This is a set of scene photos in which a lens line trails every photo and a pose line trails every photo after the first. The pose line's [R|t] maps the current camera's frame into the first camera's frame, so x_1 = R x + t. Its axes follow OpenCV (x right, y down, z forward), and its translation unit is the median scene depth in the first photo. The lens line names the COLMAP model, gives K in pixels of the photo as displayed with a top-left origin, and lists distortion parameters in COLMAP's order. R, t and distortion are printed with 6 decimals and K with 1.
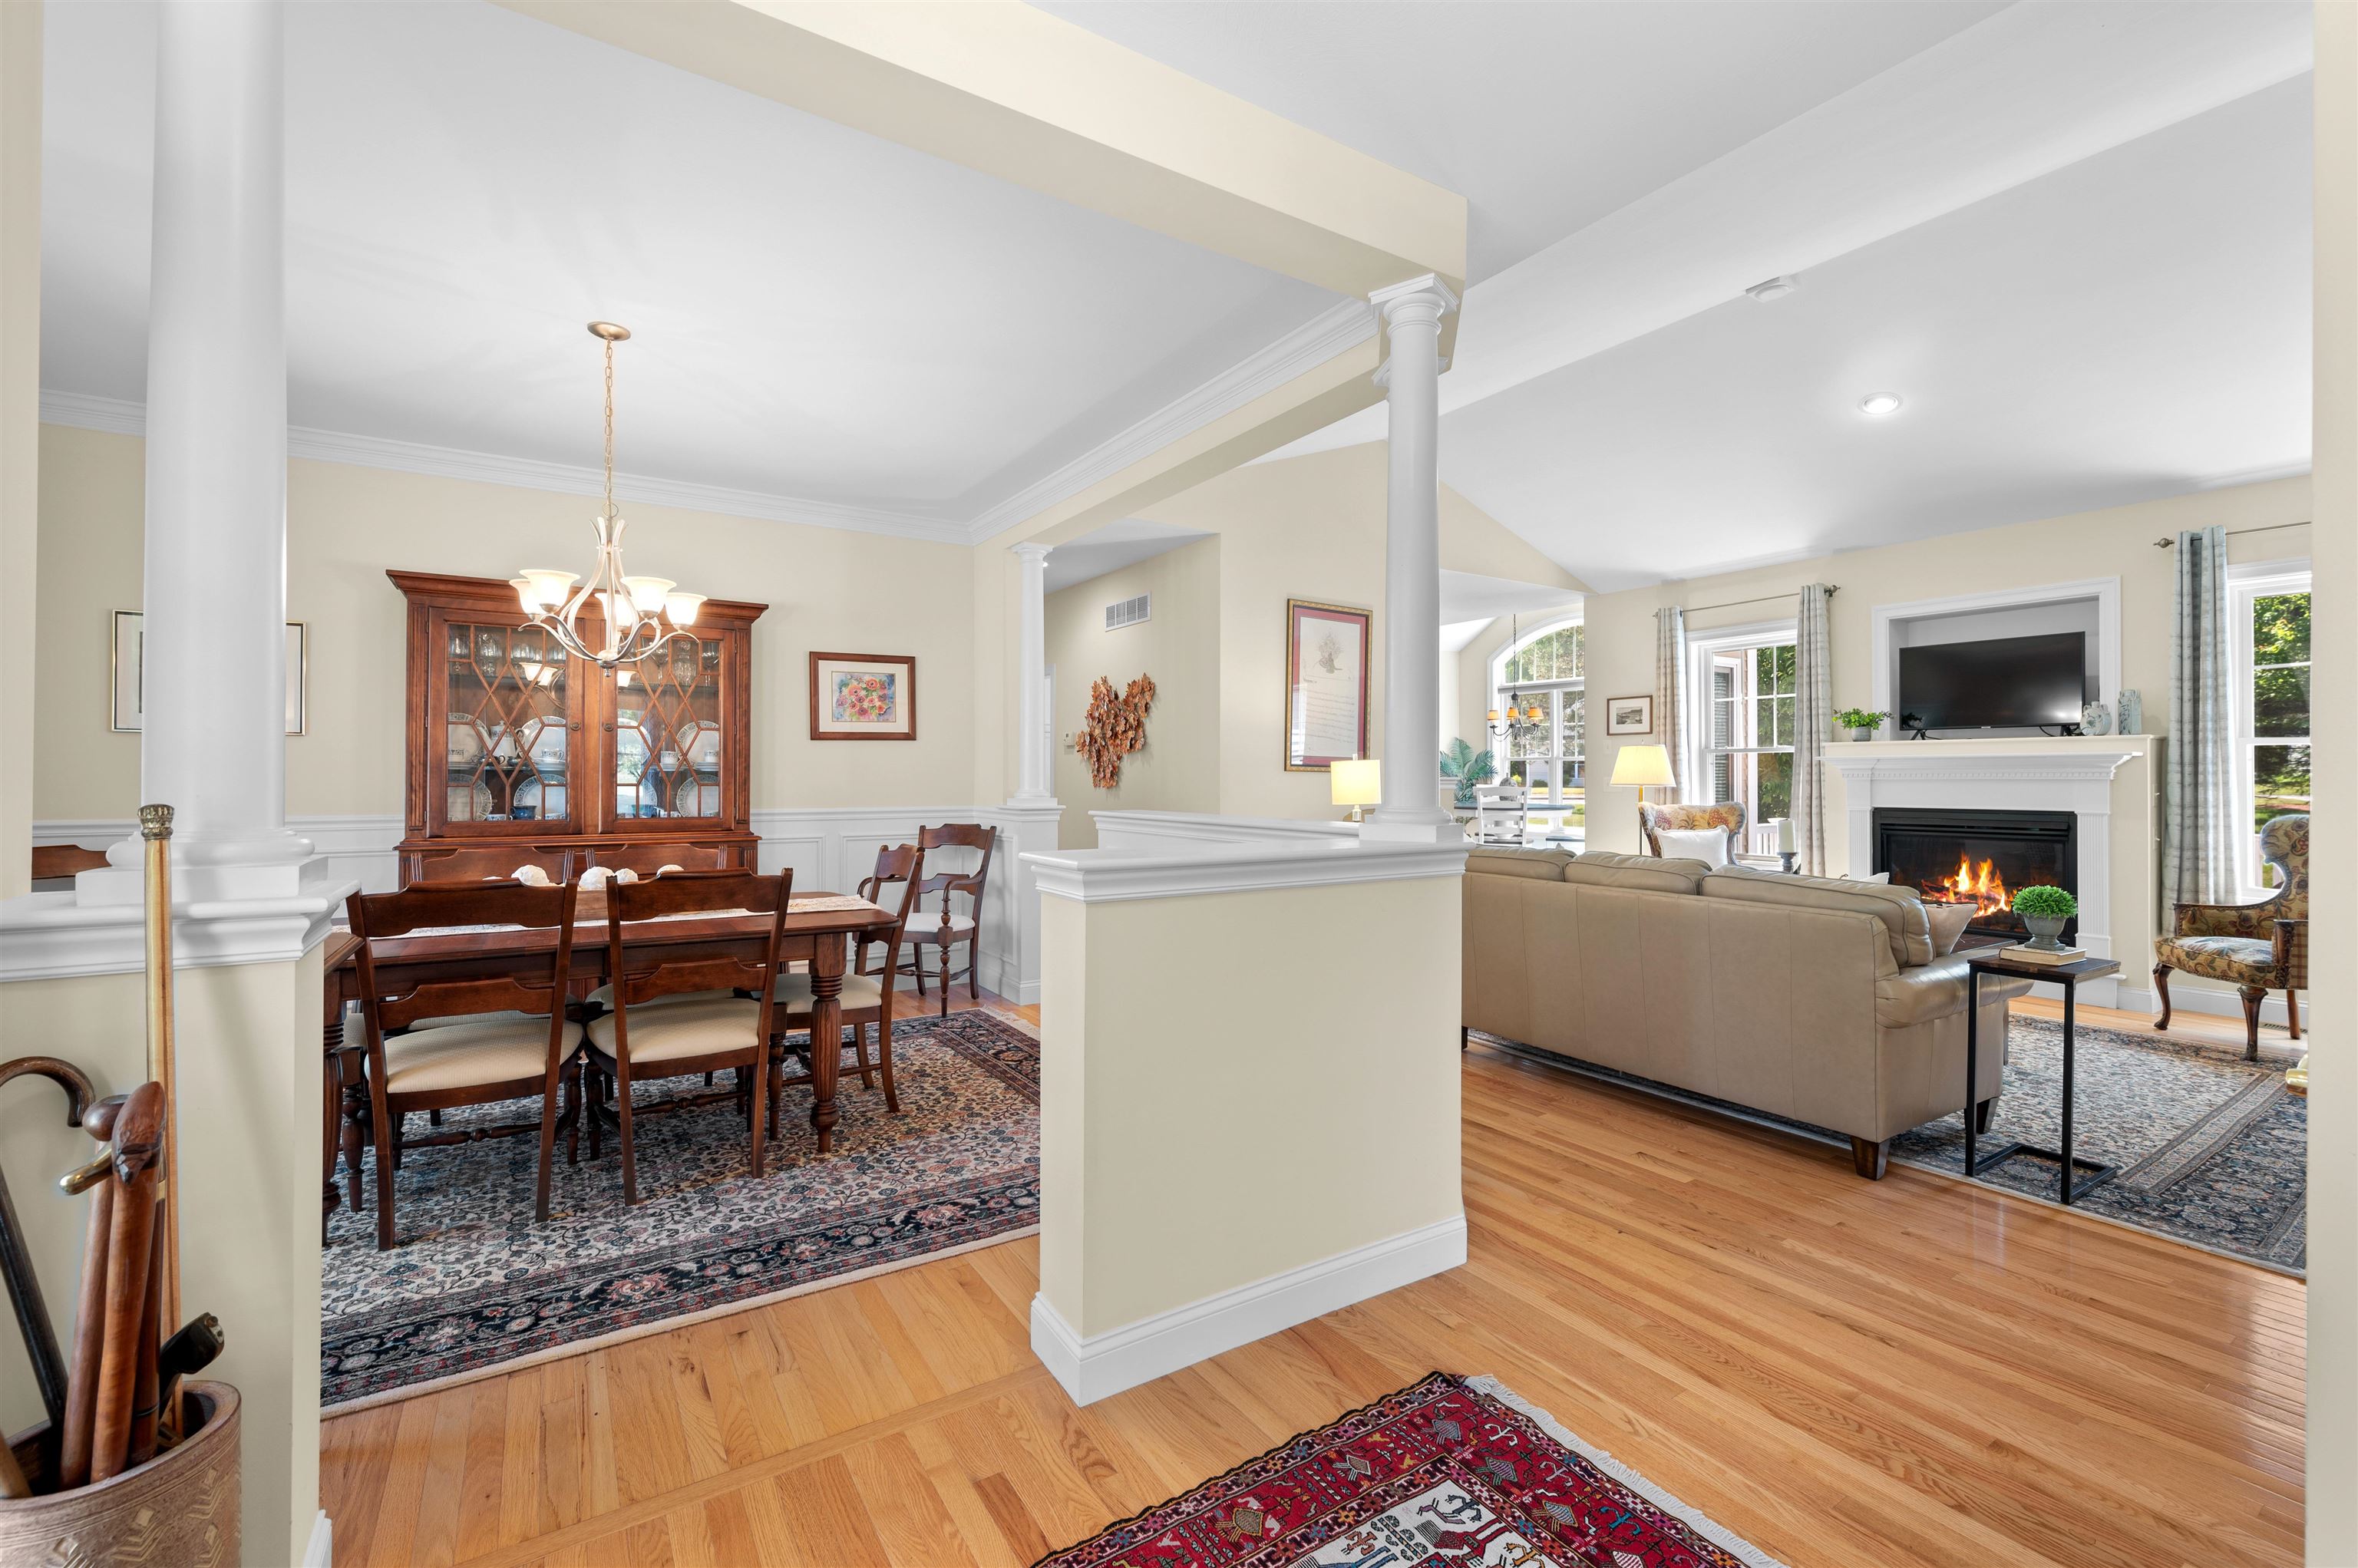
lens RADIAL K [[1000.9, 0, 1179.0], [0, 1000.9, 784.0], [0, 0, 1]] dist [0.000103, 0.000005]
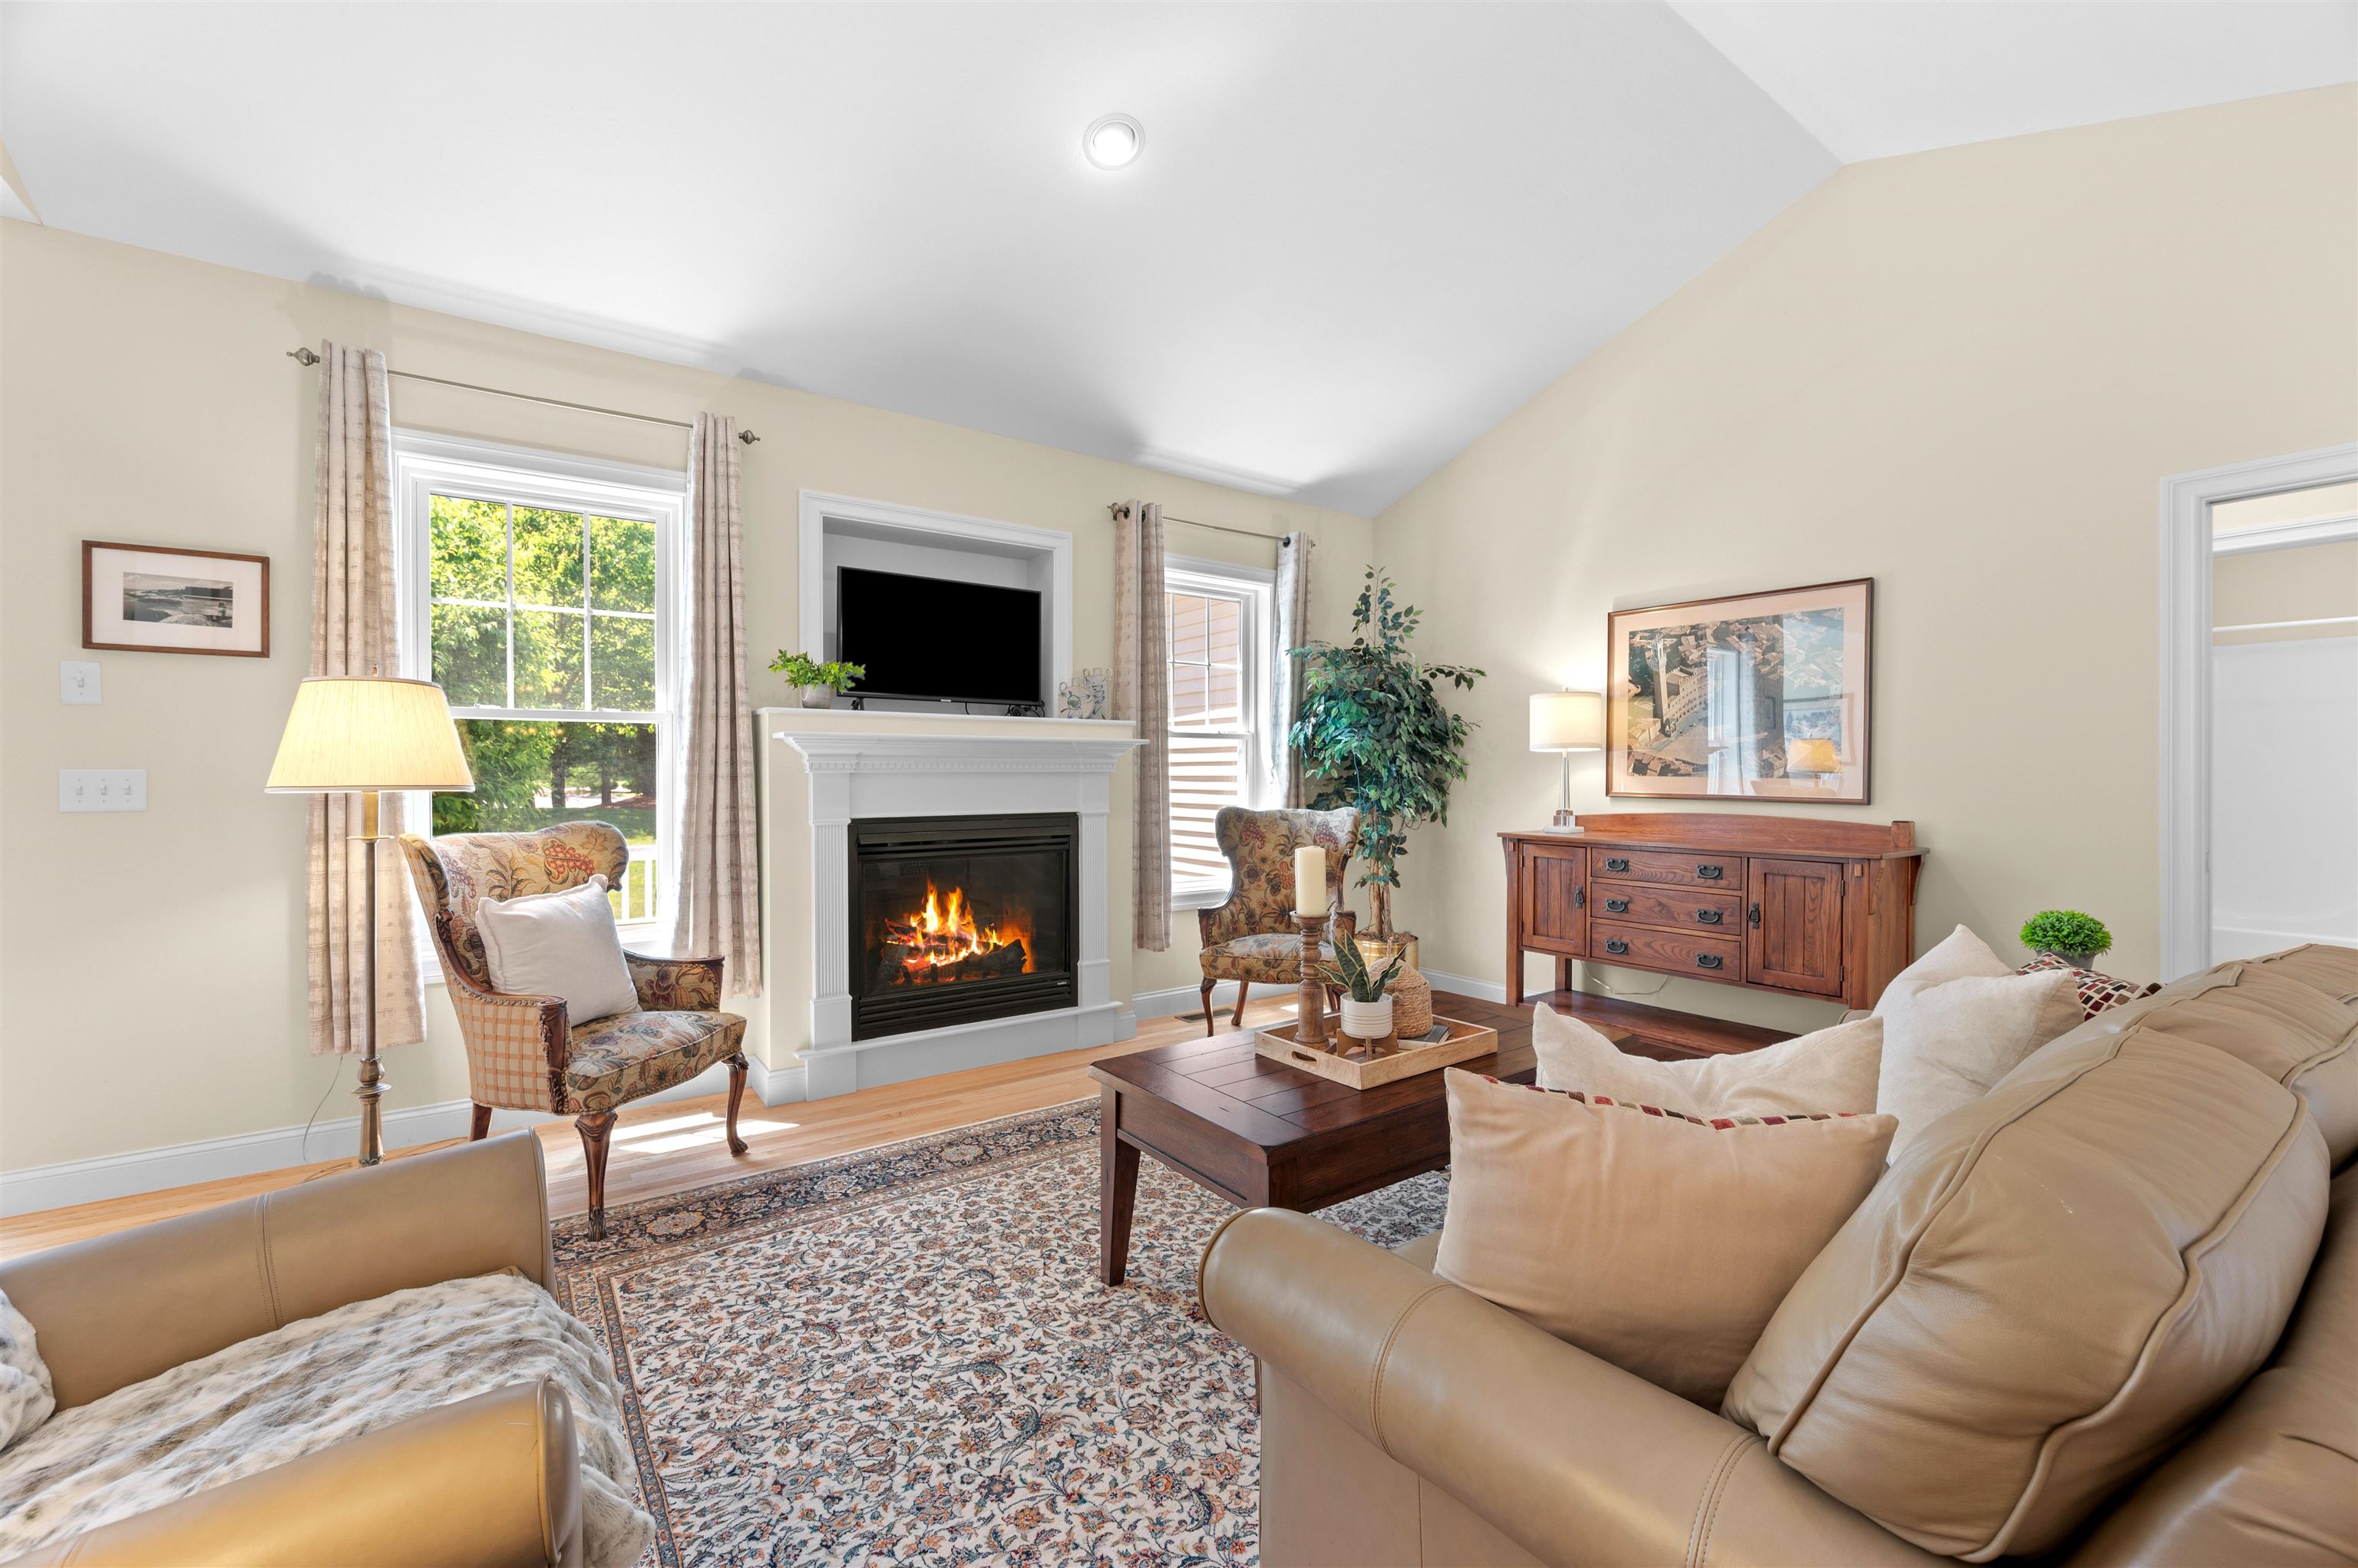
lens RADIAL K [[968.1, 0, 1192.8], [0, 968.1, 777.3], [0, 0, 1]] dist [0.000316, -0.000687]
pose [[-0.058703, -0.003068, 0.998271, 0.103432], [0.009965, 0.999944, 0.003660, -0.002658], [-0.998226, 0.010162, -0.058669, 0.857396]]
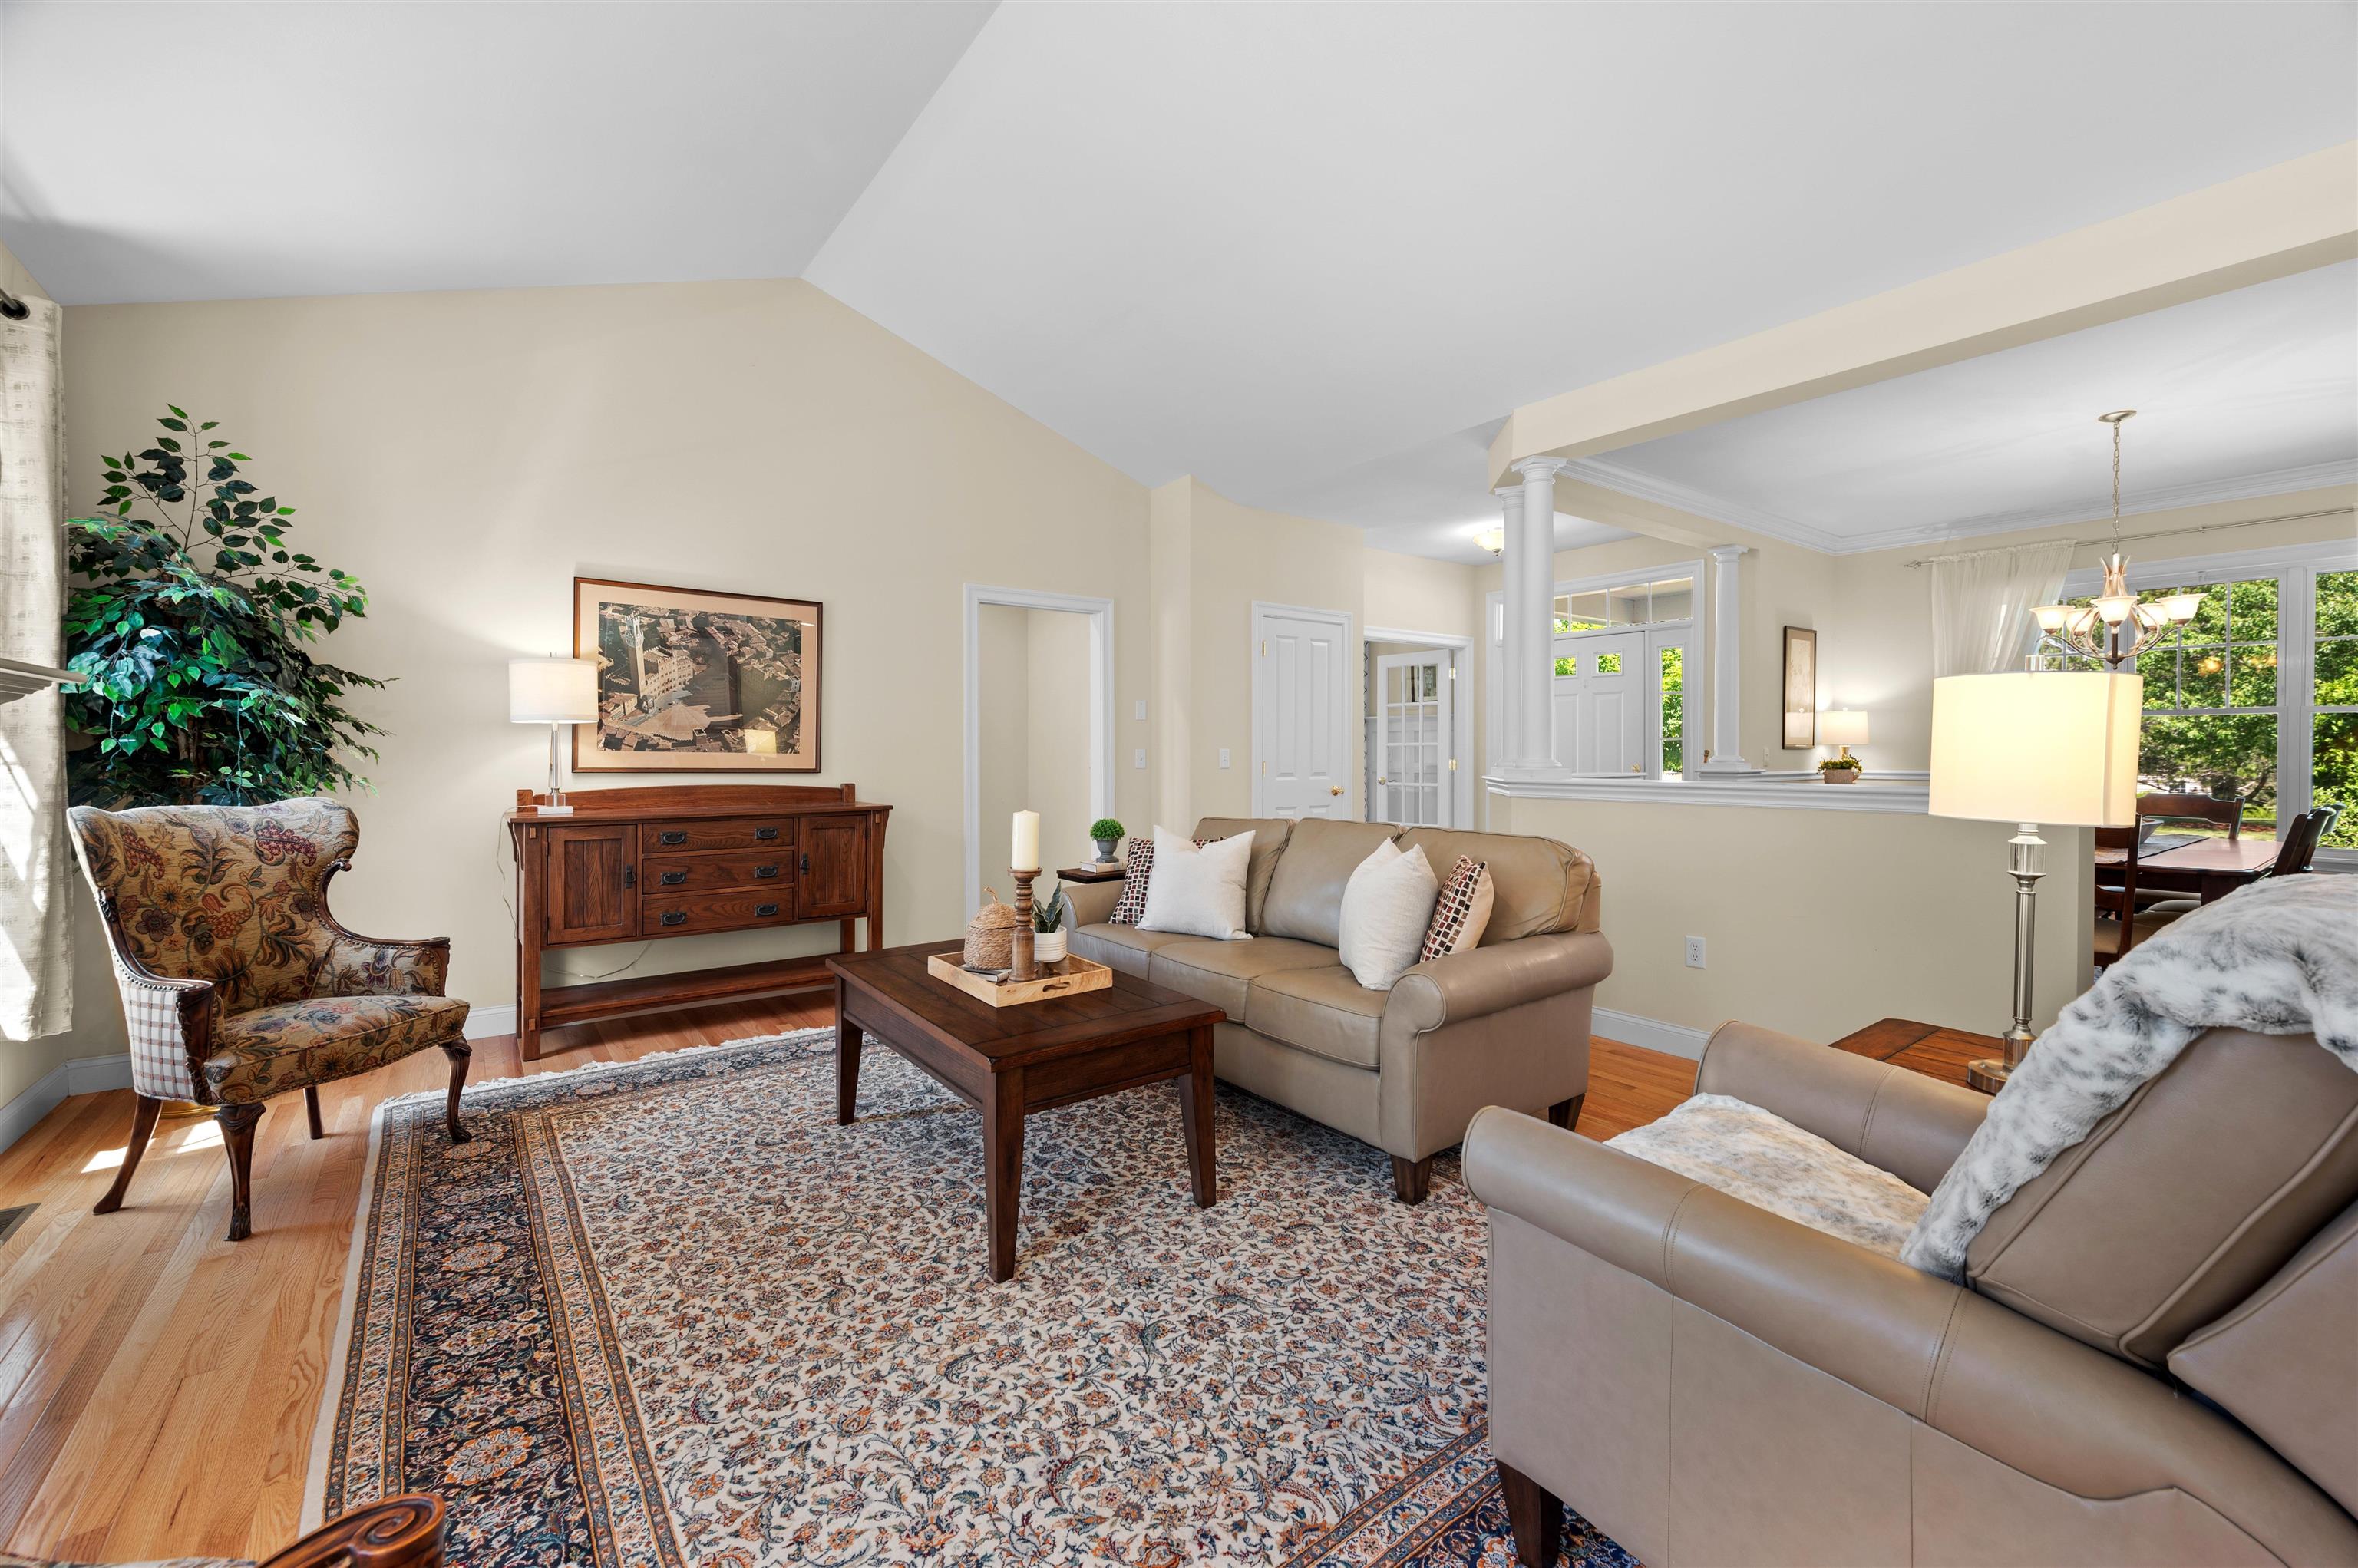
lens RADIAL K [[968.1, 0, 1192.8], [0, 968.1, 777.3], [0, 0, 1]] dist [0.000316, -0.000687]
pose [[-0.995900, -0.000209, -0.090457, 0.418474], [-0.003384, 0.999383, 0.034955, -0.004532], [0.090393, 0.035118, -0.995287, 1.201774]]
